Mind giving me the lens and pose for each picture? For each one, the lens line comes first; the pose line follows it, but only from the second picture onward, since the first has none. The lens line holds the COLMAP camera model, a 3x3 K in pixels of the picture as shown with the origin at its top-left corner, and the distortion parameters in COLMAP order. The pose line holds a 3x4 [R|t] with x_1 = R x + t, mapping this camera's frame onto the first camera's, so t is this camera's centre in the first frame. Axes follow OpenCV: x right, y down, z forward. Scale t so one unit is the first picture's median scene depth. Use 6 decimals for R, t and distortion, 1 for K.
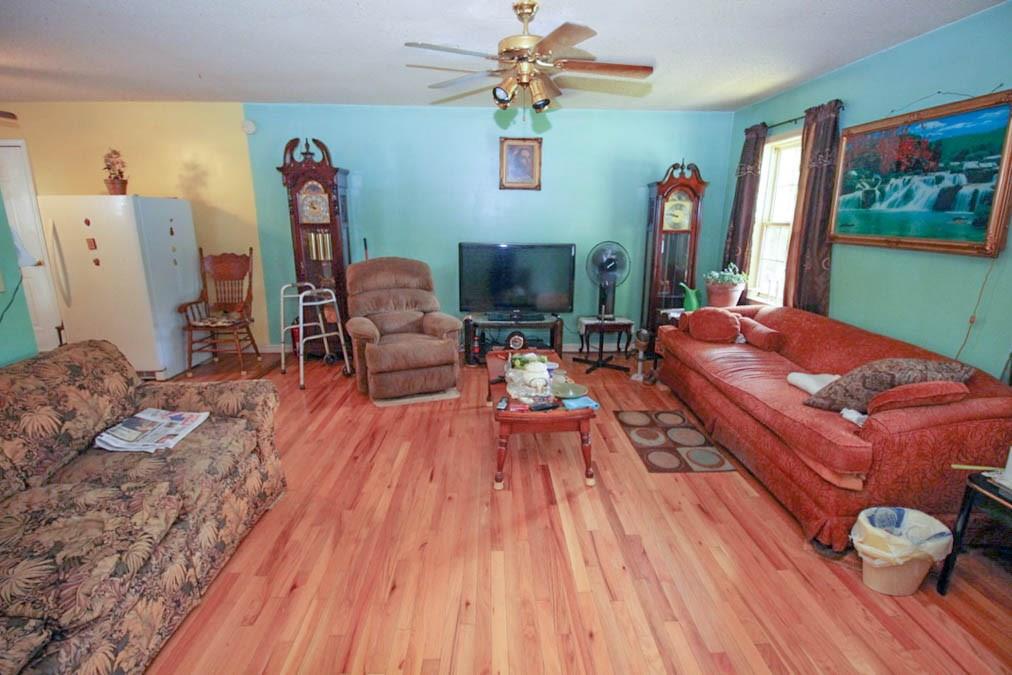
lens RADIAL K [[476.1, 0, 509.3], [0, 476.1, 335.5], [0, 0, 1]] dist [0.000814, -0.015432]
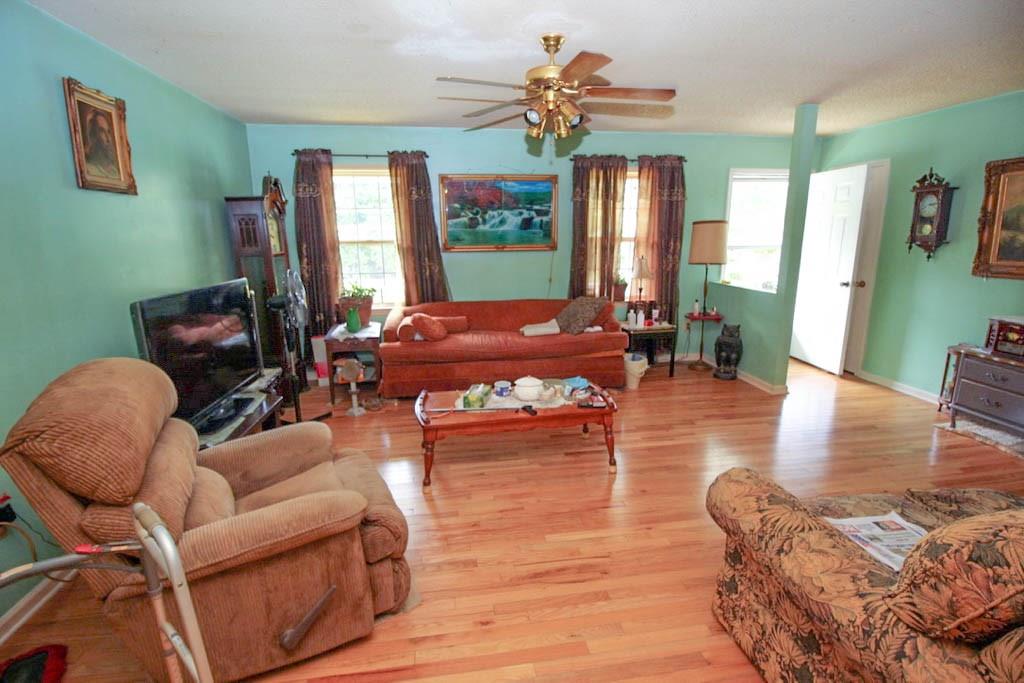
lens RADIAL K [[481.8, 0, 515.4], [0, 481.8, 339.5], [0, 0, 1]] dist [0.000814, -0.015432]
pose [[-0.114222, -0.219093, 0.968995, -0.994616], [0.251705, 0.937171, 0.241568, -0.300443], [-0.961040, 0.271493, -0.051899, 1.146307]]
